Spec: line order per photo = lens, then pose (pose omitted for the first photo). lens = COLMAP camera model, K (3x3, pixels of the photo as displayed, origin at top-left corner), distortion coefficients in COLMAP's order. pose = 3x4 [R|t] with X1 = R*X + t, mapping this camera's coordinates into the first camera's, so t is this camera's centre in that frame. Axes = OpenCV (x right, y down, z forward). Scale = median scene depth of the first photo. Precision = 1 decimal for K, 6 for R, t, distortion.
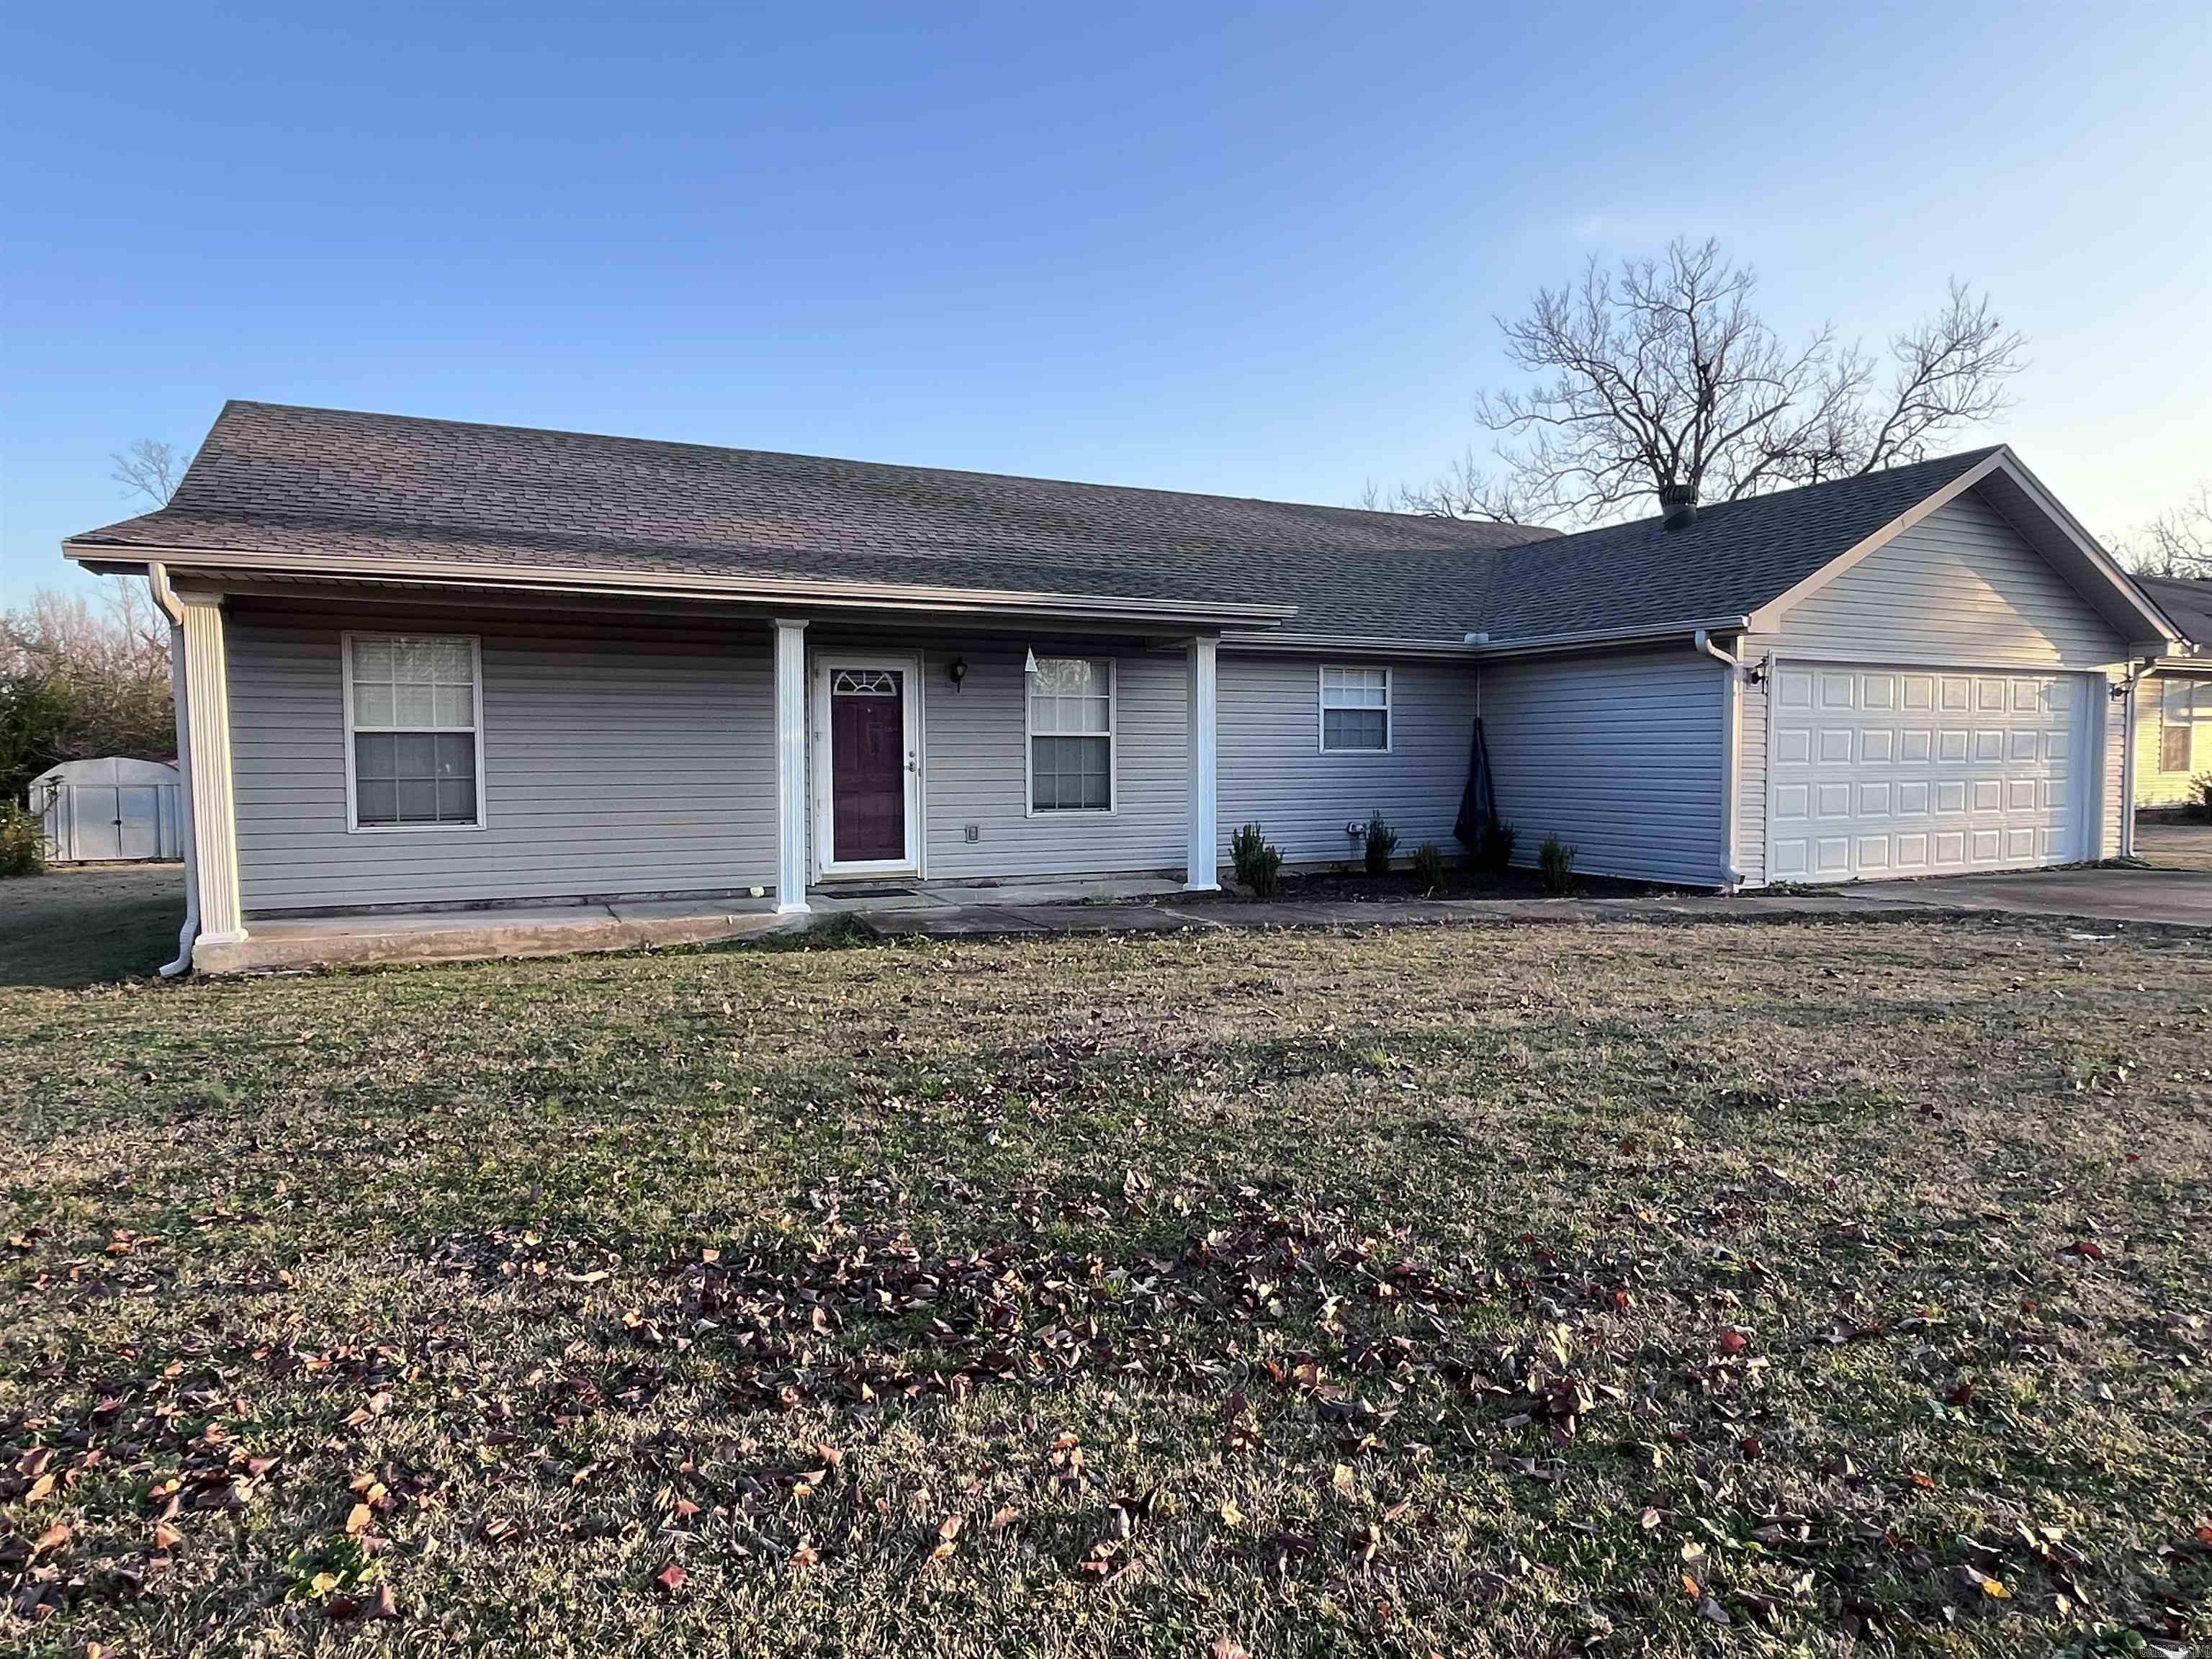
lens RADIAL K [[1293.2, 0, 1129.9], [0, 1293.2, 815.1], [0, 0, 1]] dist [-0.010023, 0.002197]
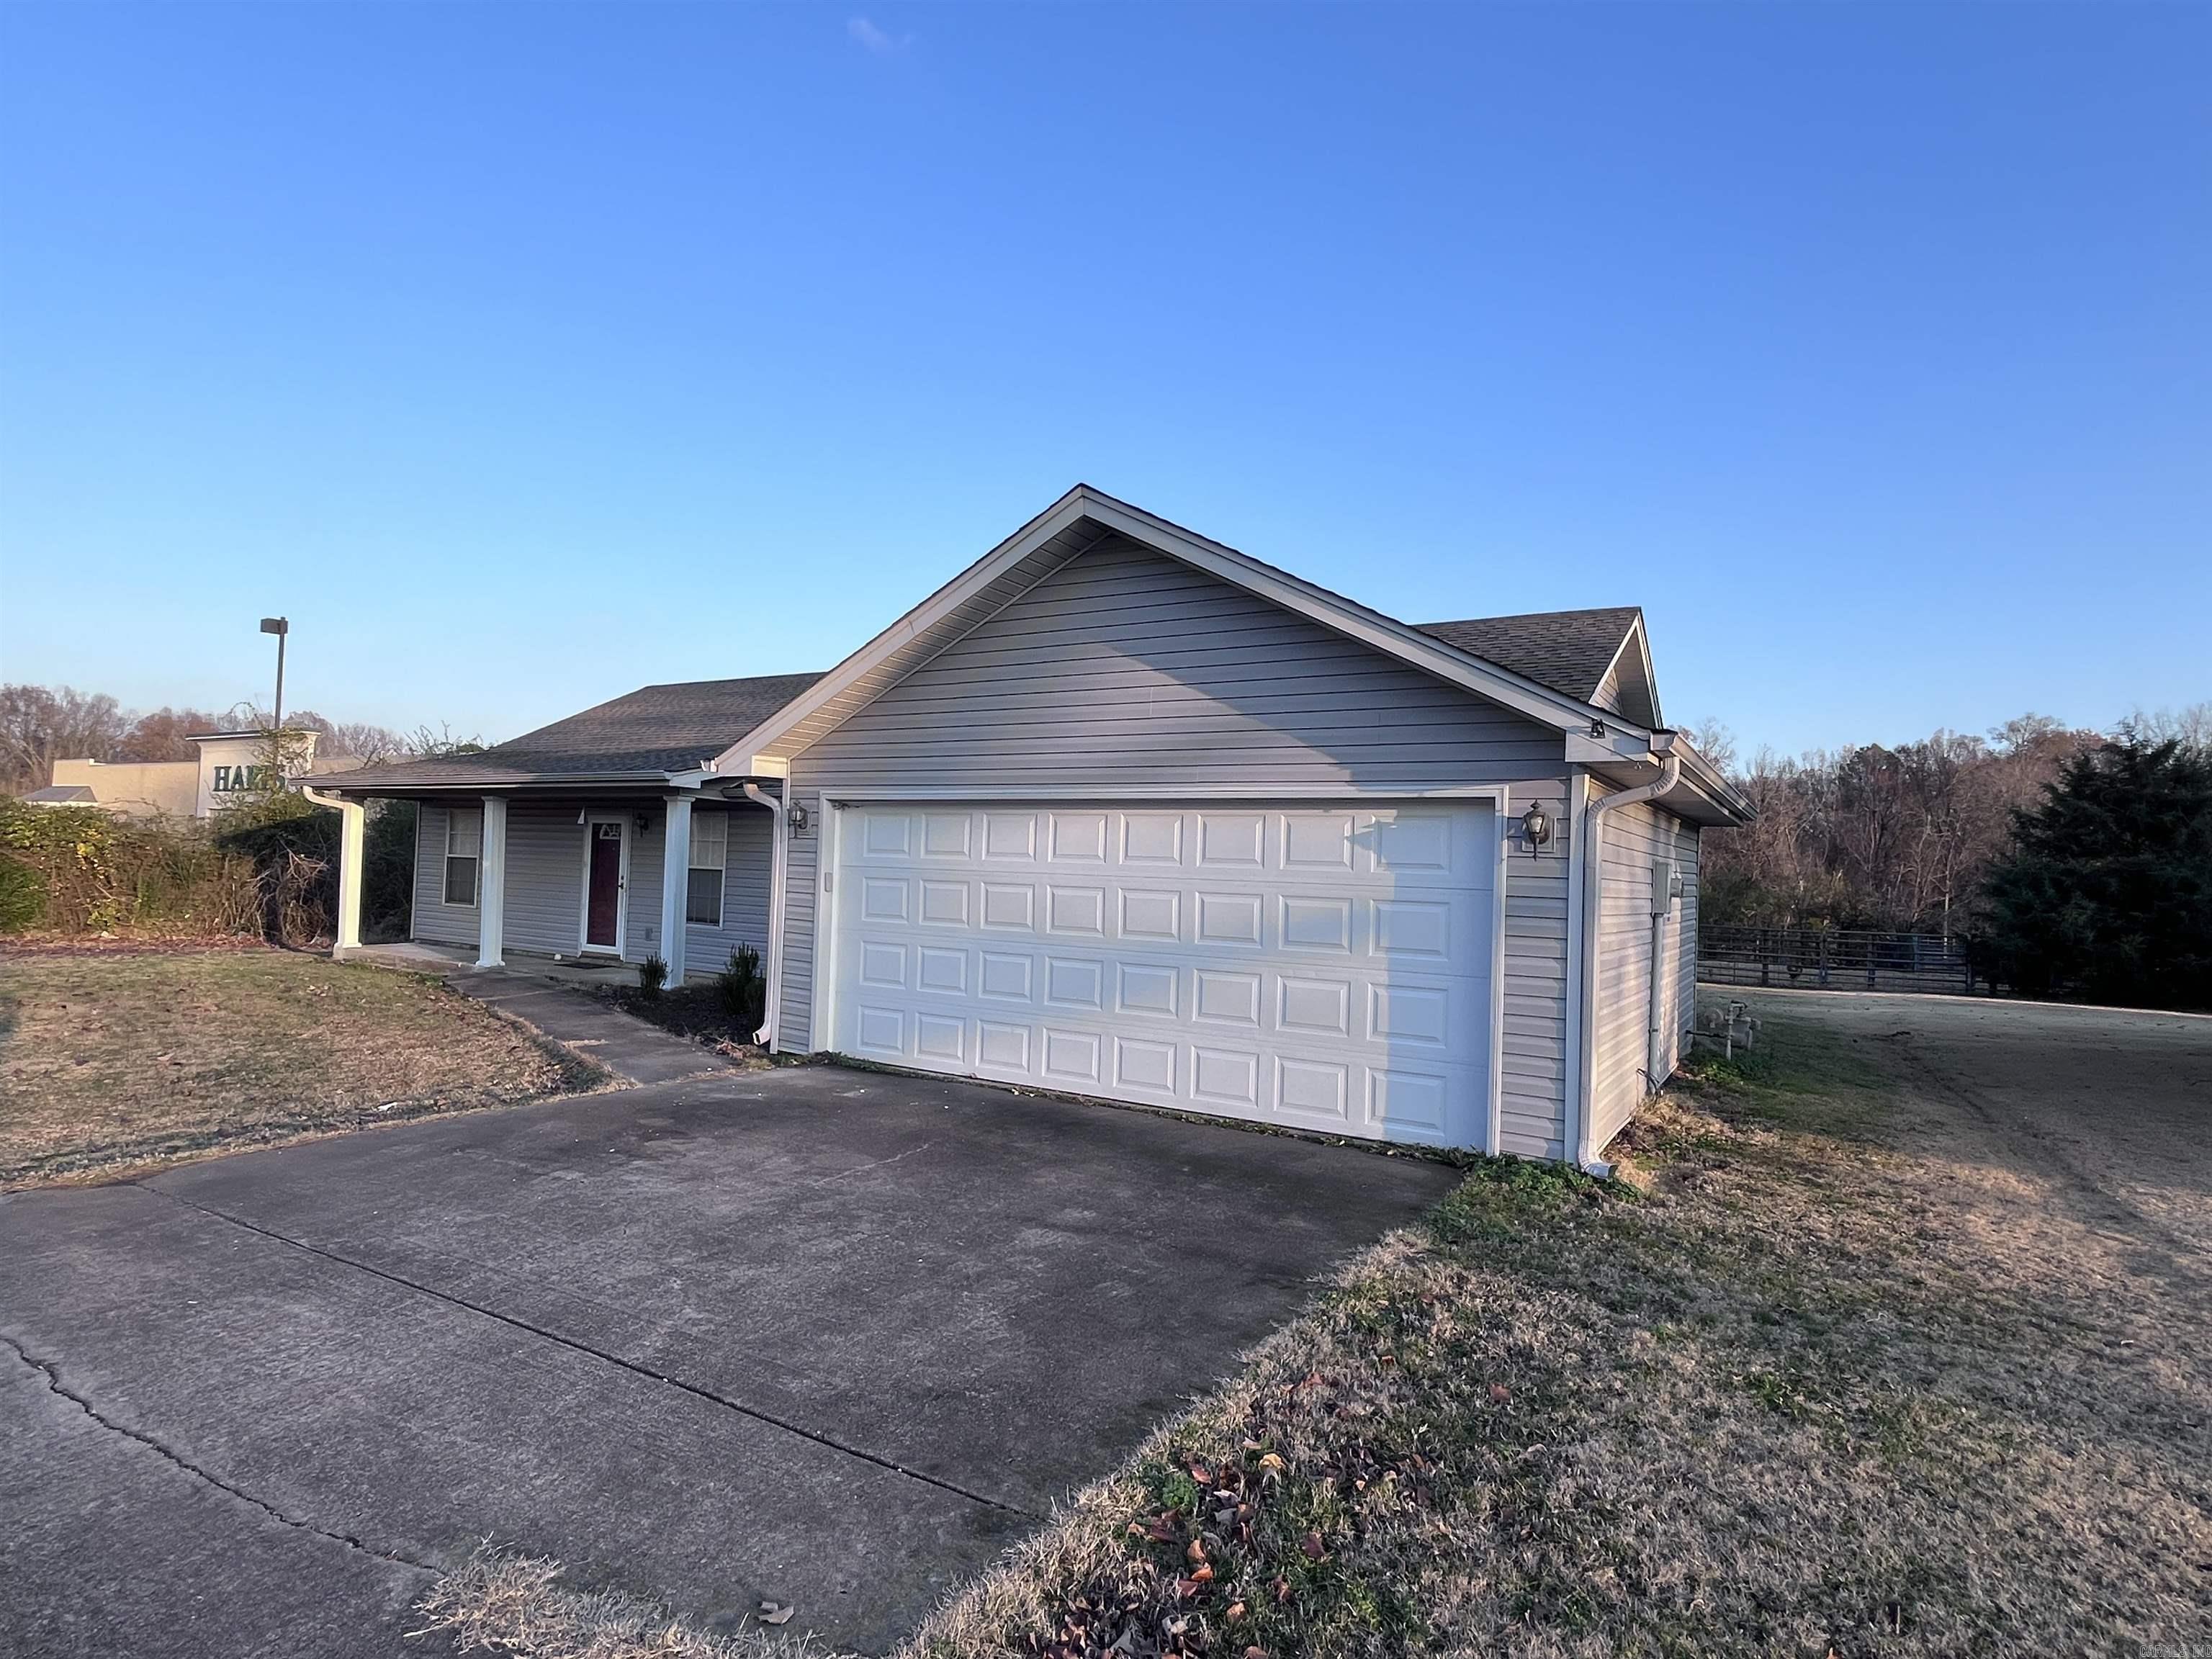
lens RADIAL K [[1168.9, 0, 1122.4], [0, 1168.9, 831.6], [0, 0, 1]] dist [-0.011518, 0.000497]
pose [[0.546392, -0.003778, -0.837521, 1.216706], [-0.075709, 0.995673, -0.053883, -0.067591], [0.834100, 0.092849, 0.543742, 0.688982]]
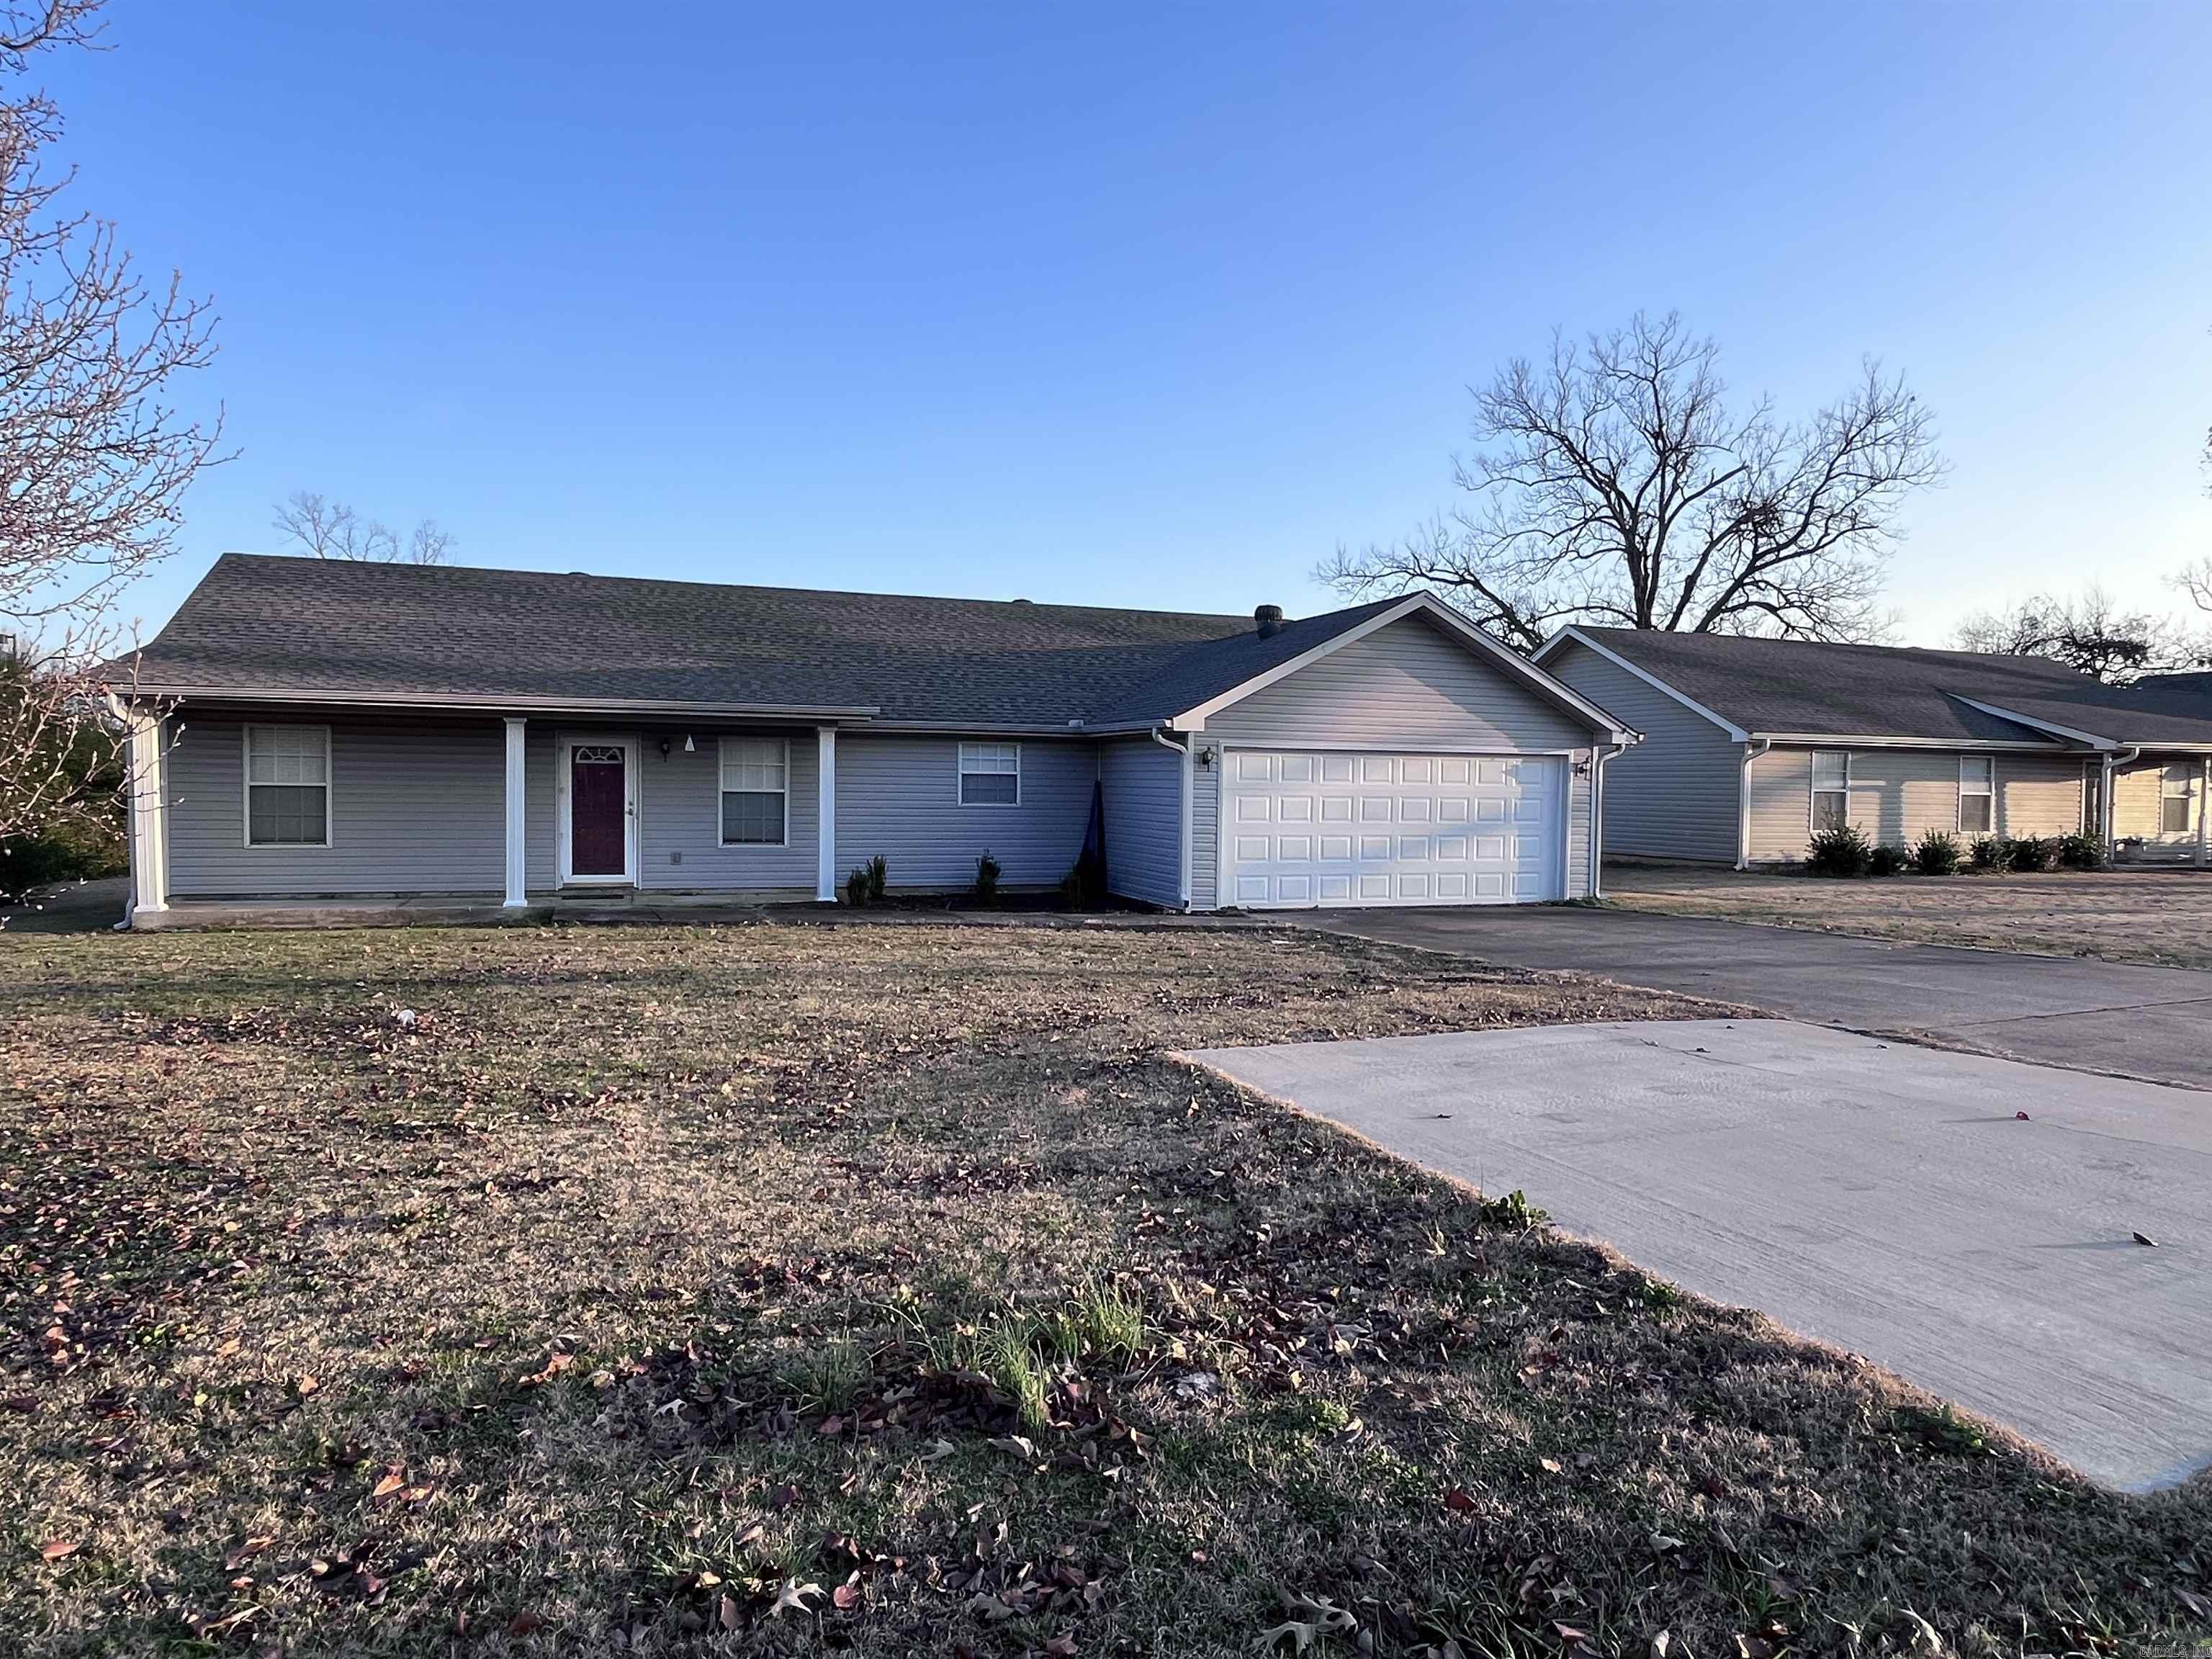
lens RADIAL K [[1293.2, 0, 1118.1], [0, 1293.2, 834.8], [0, 0, 1]] dist [-0.010023, 0.002197]
pose [[0.994866, 0.021994, -0.098783, 0.494330], [-0.022687, 0.999725, -0.005901, -0.014496], [0.098626, 0.008112, 0.995091, -0.381946]]
